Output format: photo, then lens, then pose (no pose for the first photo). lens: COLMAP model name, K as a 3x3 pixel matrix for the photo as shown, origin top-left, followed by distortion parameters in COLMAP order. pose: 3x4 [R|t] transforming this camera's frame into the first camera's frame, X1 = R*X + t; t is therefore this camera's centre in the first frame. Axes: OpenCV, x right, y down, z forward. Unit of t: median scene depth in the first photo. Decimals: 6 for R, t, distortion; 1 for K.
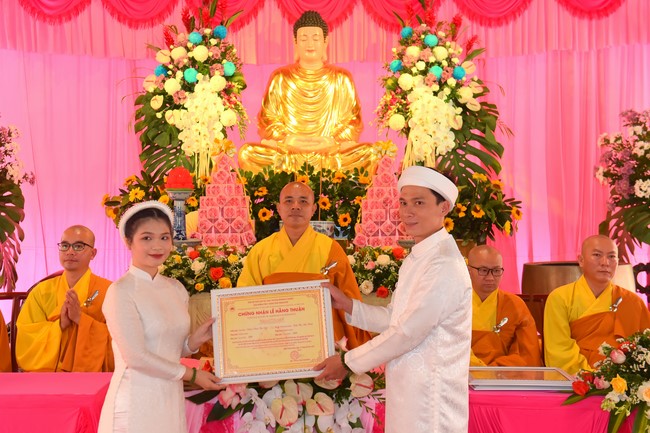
lens RADIAL K [[949.2, 0, 307.8], [0, 949.2, 208.0], [0, 0, 1]] dist [0.087369, -0.013924]
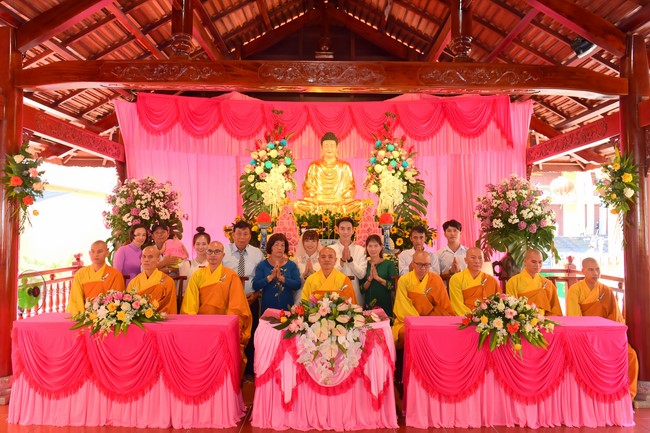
lens RADIAL K [[509.7, 0, 329.3], [0, 509.7, 205.9], [0, 0, 1]] dist [-0.050449, 0.002140]
pose [[0.999912, 0.003761, 0.012757, -0.011099], [-0.003104, 0.998685, -0.051170, -0.001418], [-0.012933, 0.051126, 0.998608, -0.044648]]
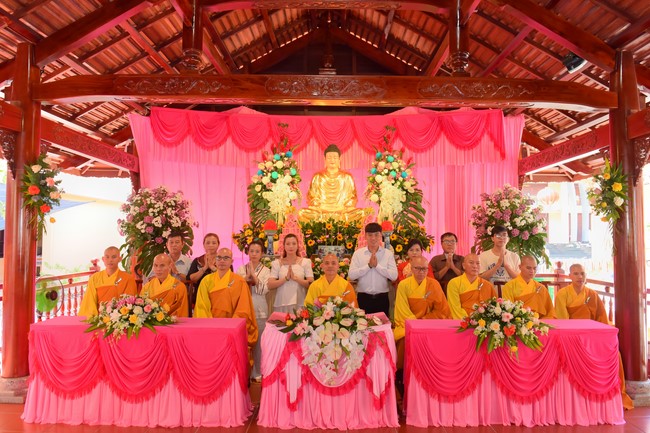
lens RADIAL K [[476.1, 0, 331.9], [0, 476.1, 213.9], [0, 0, 1]] dist [-0.054331, 0.000107]
pose [[0.999898, 0.004121, 0.013661, -0.012764], [-0.003397, 0.998611, -0.052578, -0.001147], [-0.013858, 0.052526, 0.998523, -0.029464]]
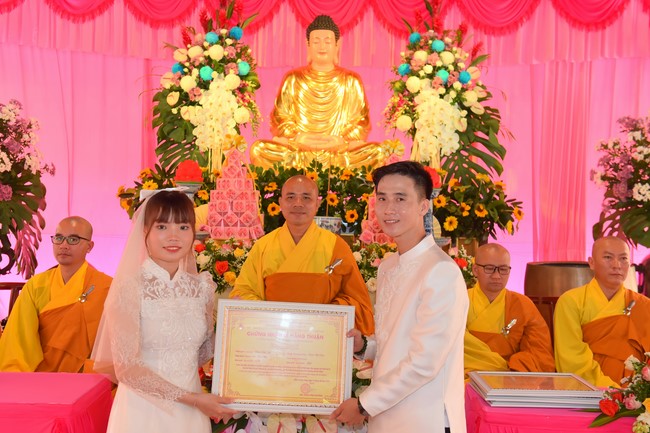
lens RADIAL K [[806.0, 0, 325.0], [0, 806.0, 216.5], [0, 0, 1]] dist [0.066281, 0.001455]
pose [[0.999711, 0.022596, 0.008160, 0.002718], [-0.022711, 0.999639, 0.014364, 0.000959], [-0.007833, -0.014545, 0.999864, 0.117603]]
